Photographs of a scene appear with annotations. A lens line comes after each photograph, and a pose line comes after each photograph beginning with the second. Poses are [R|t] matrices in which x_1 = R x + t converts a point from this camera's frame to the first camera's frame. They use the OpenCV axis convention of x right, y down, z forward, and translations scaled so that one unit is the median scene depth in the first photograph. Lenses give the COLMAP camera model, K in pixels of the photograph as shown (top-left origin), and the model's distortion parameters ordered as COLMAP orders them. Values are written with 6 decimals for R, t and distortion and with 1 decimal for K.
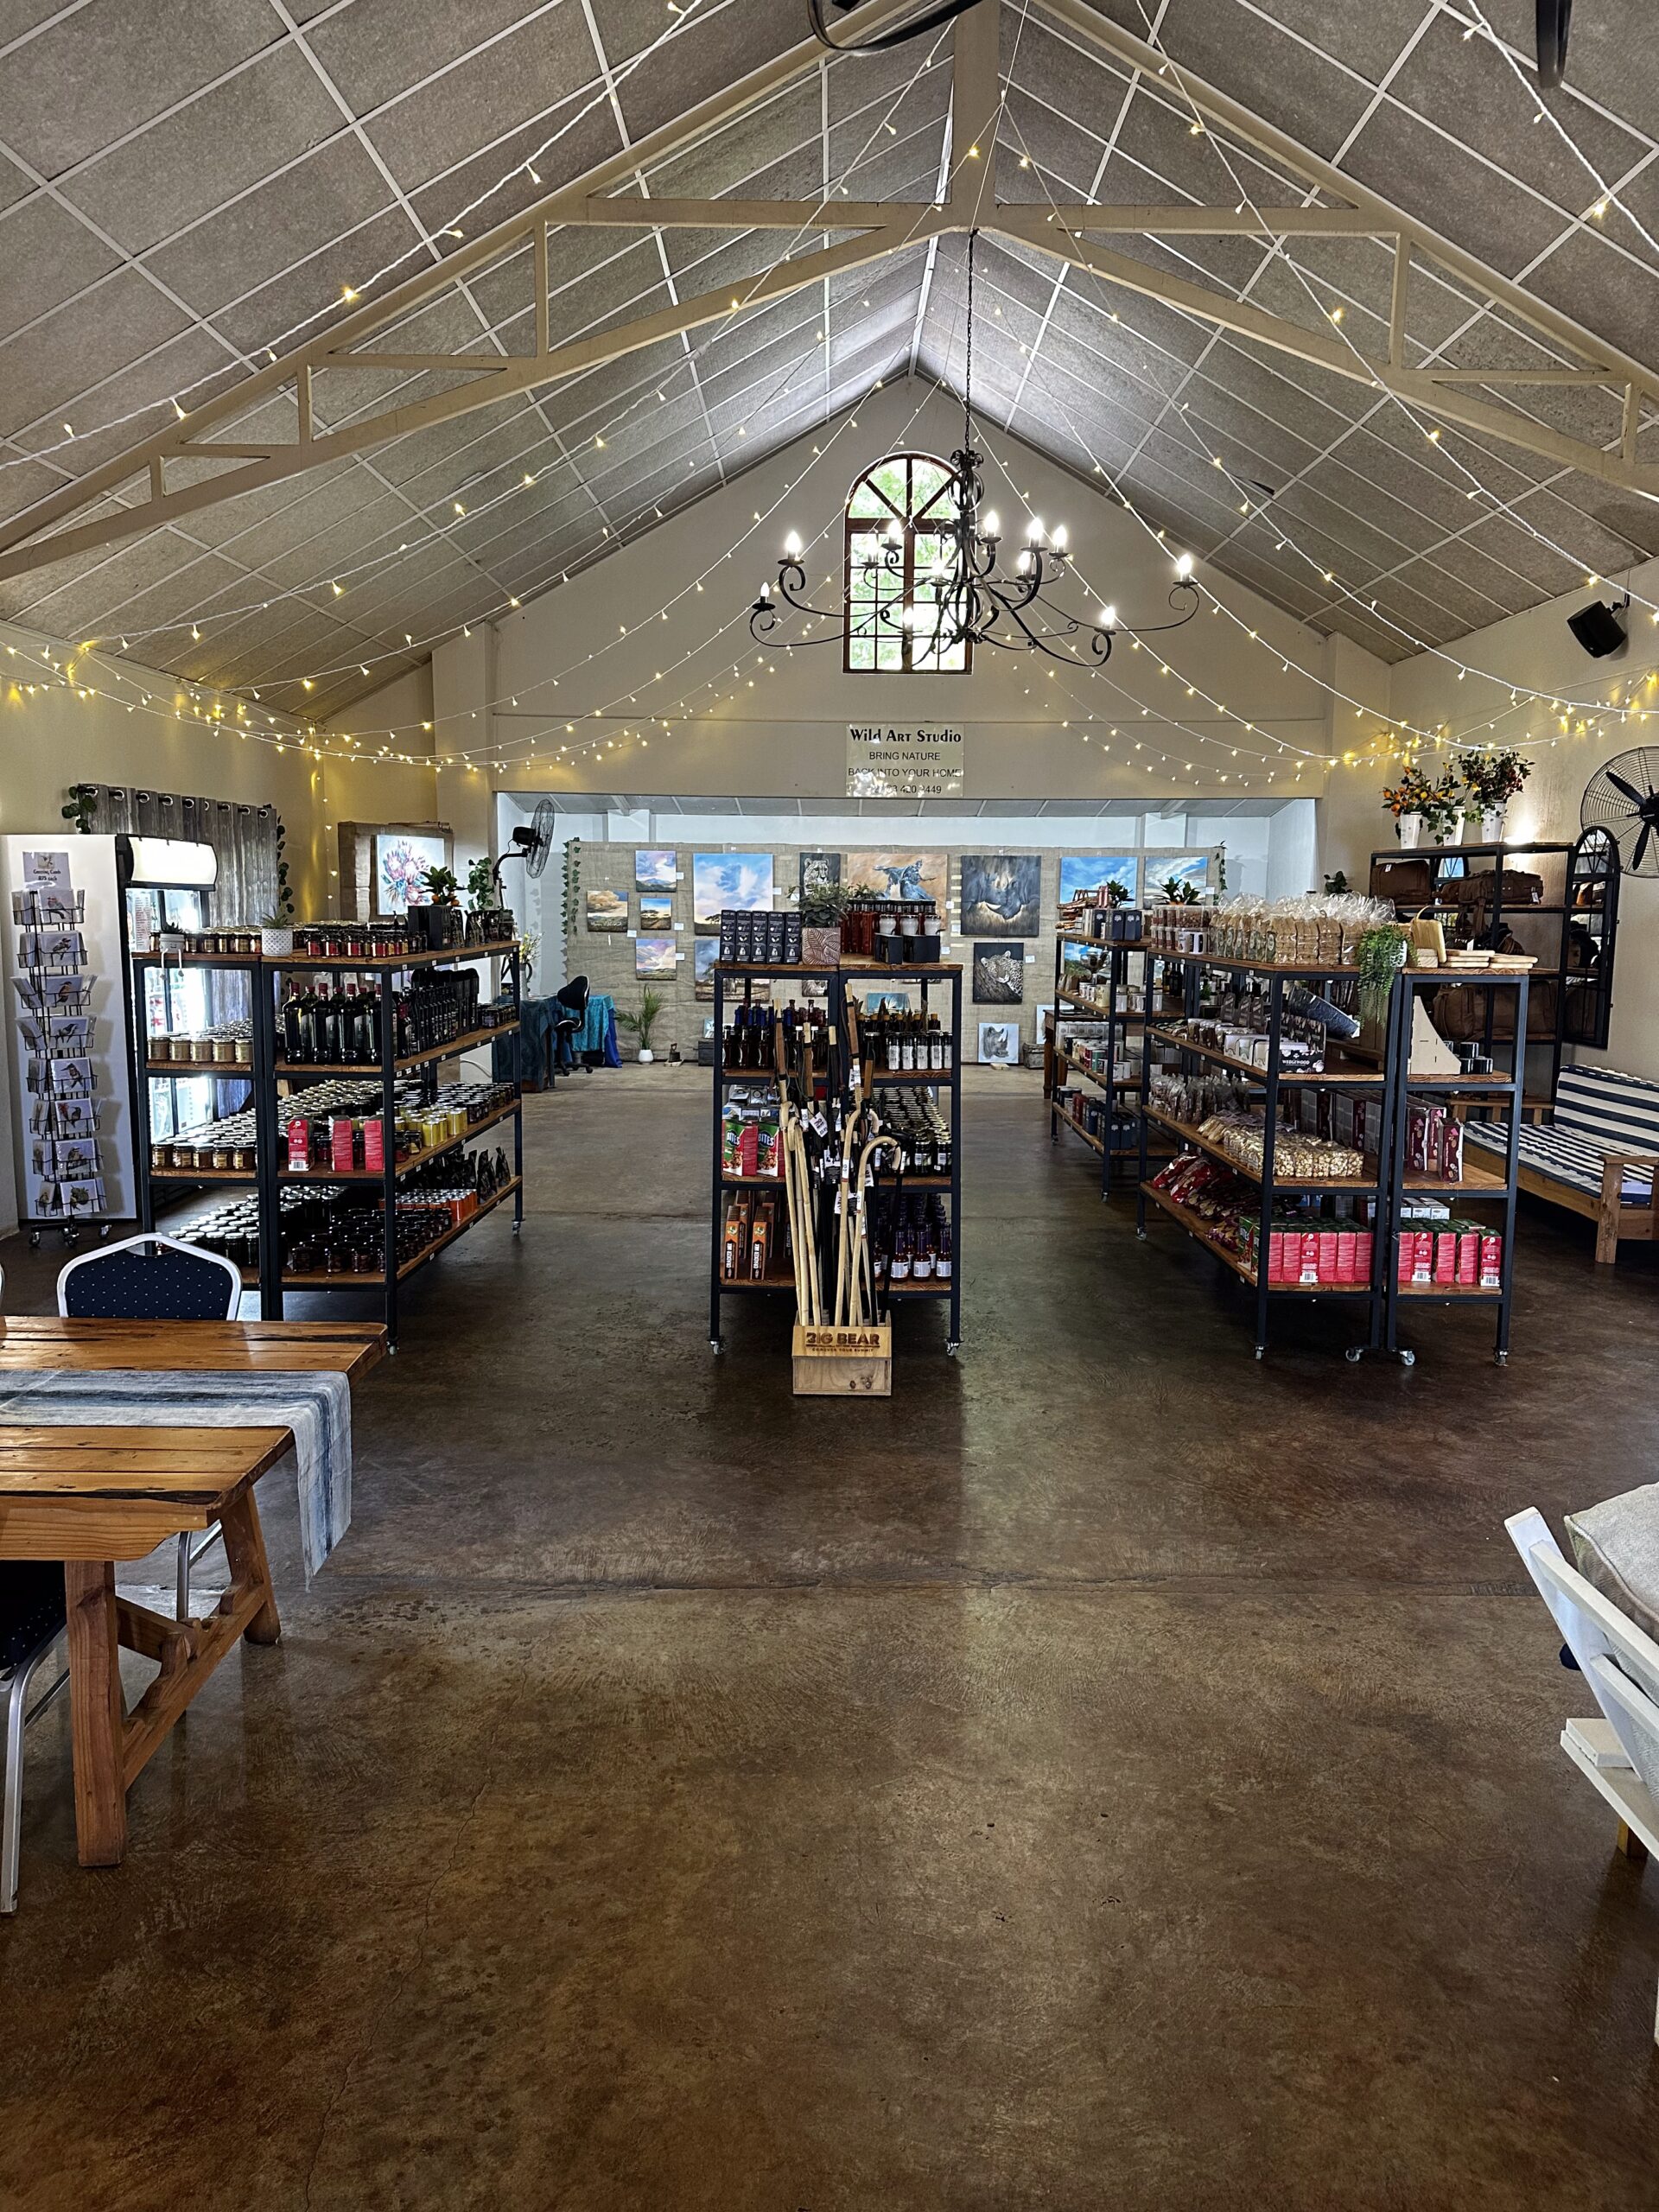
lens RADIAL K [[1573.4, 0, 819.5], [0, 1573.4, 1107.7], [0, 0, 1]] dist [0.023417, -0.057883]
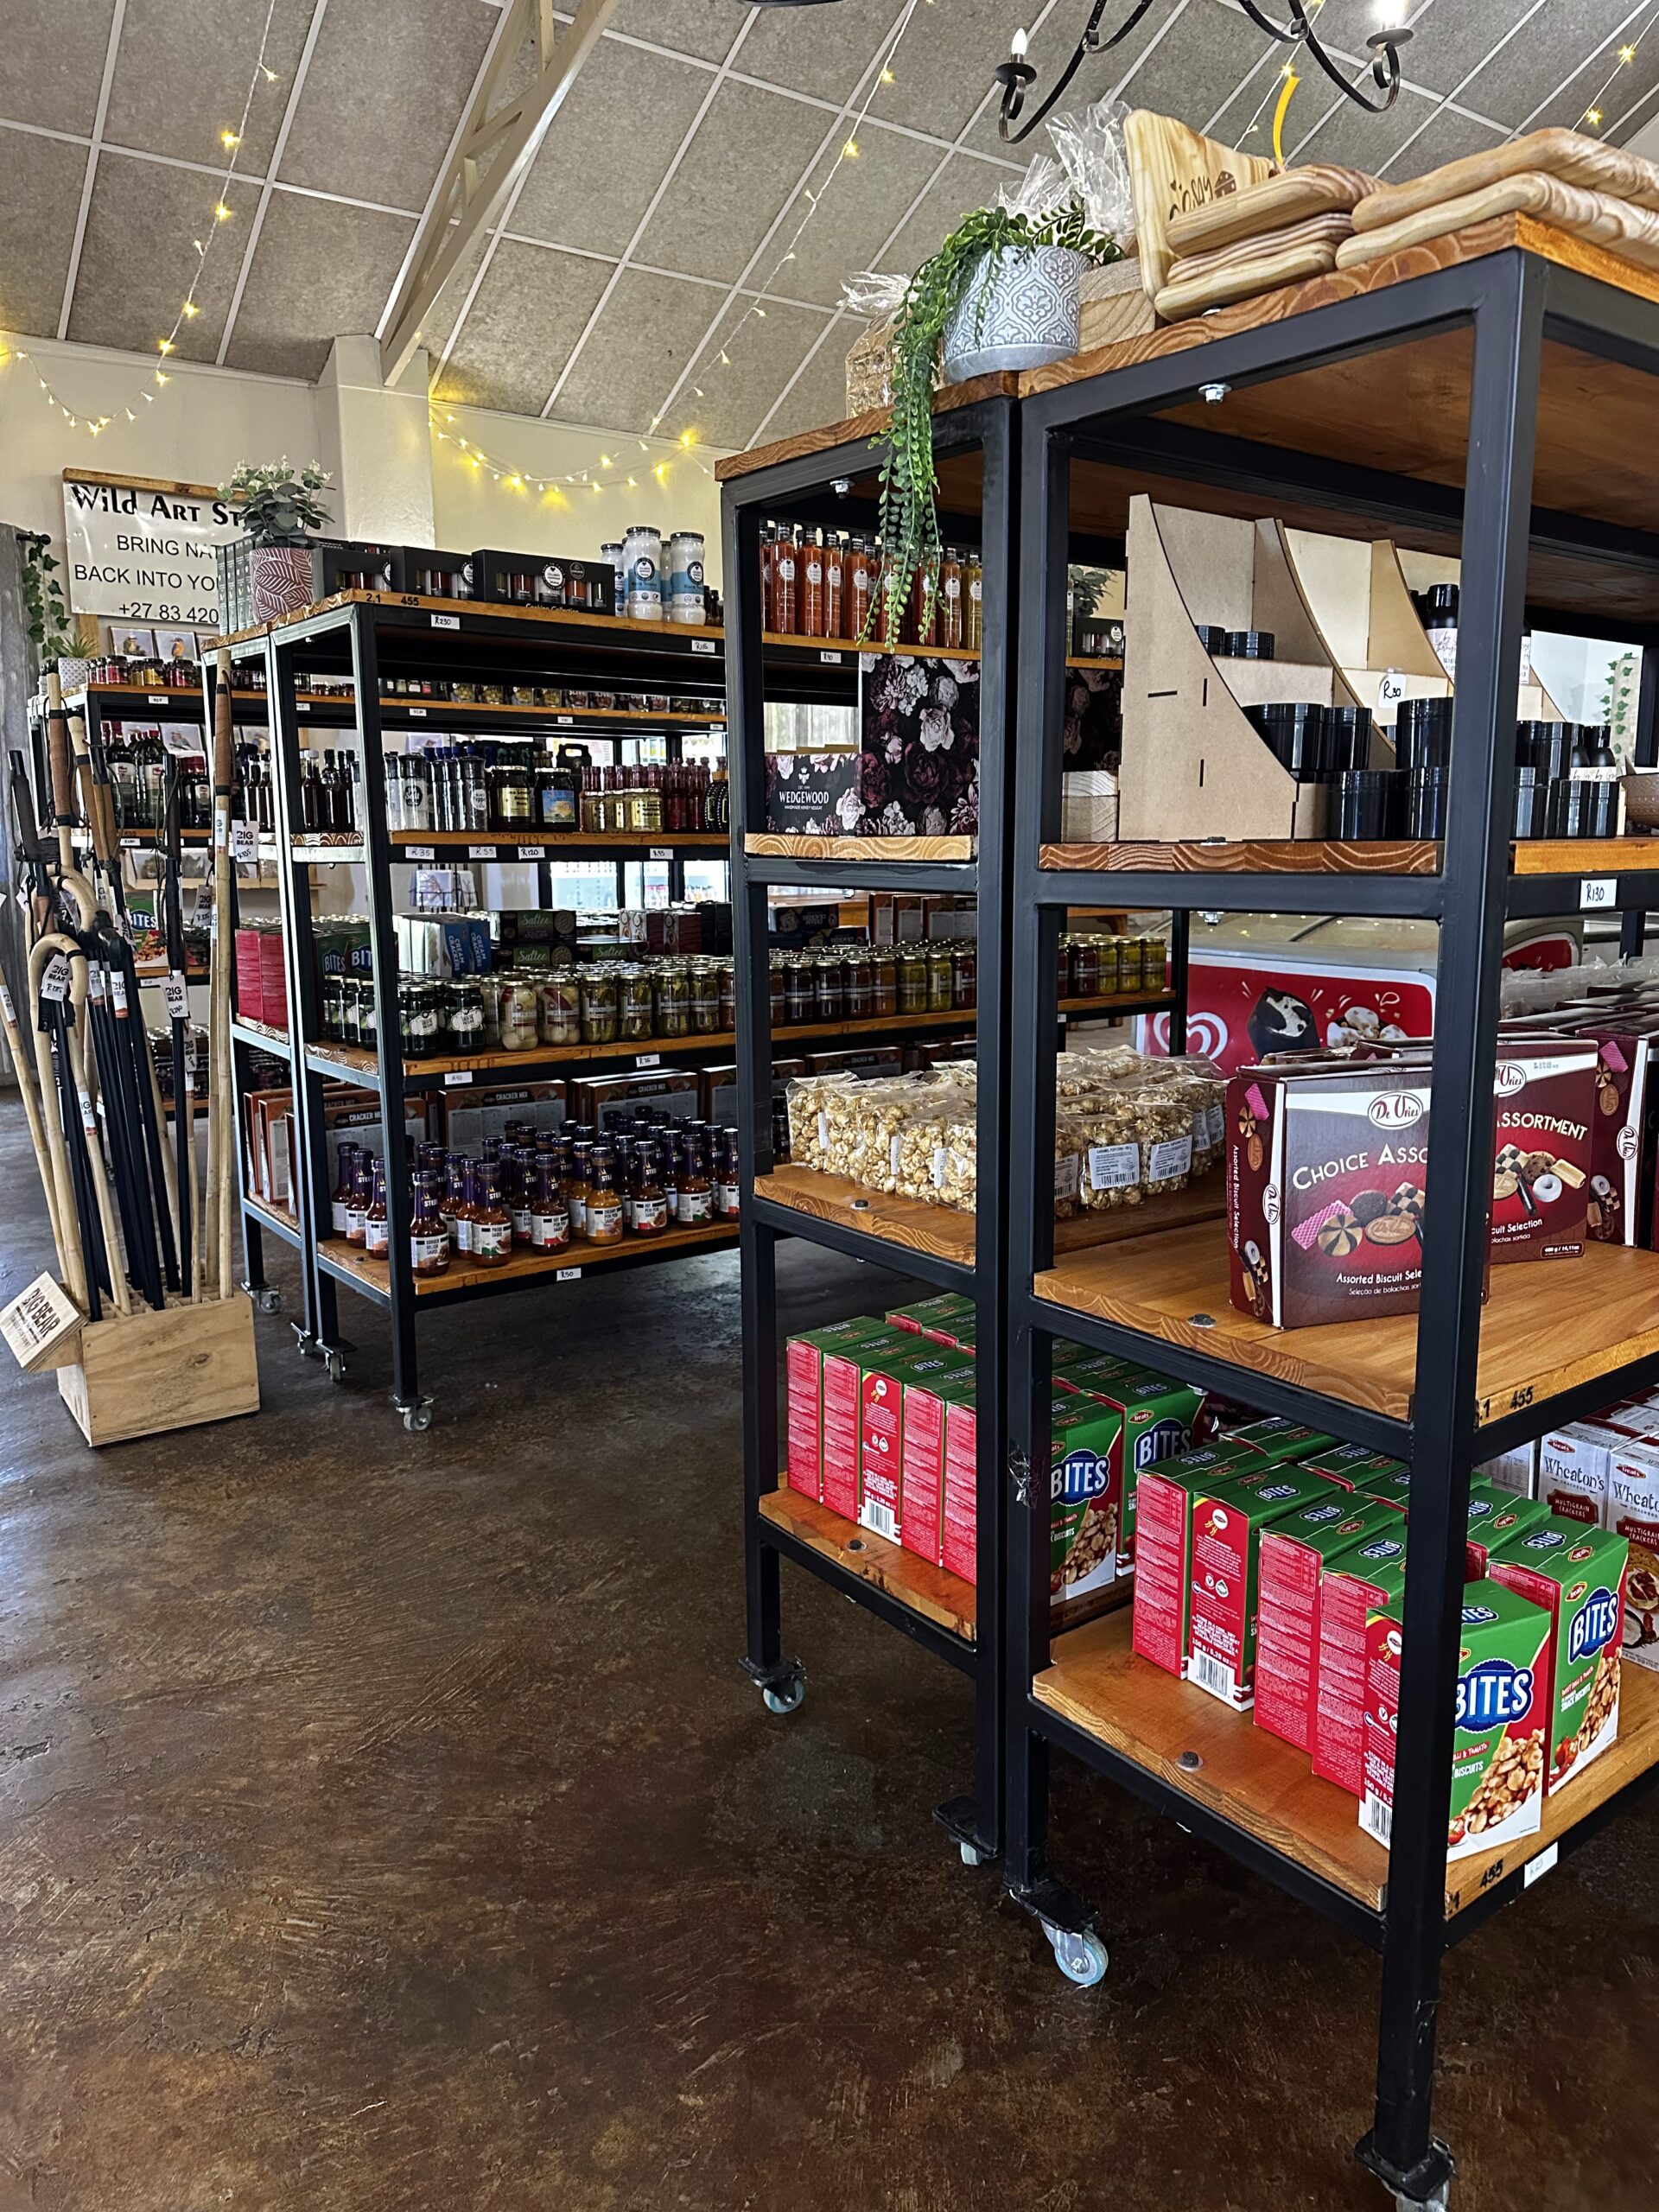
lens RADIAL K [[1573.4, 0, 729.8], [0, 1573.4, 1101.5], [0, 0, 1]] dist [0.023417, -0.057883]
pose [[0.591053, 0.129662, -0.796143, 0.192548], [-0.099341, 0.991183, 0.087676, 0.001249], [0.800492, 0.027269, 0.598723, 0.290076]]
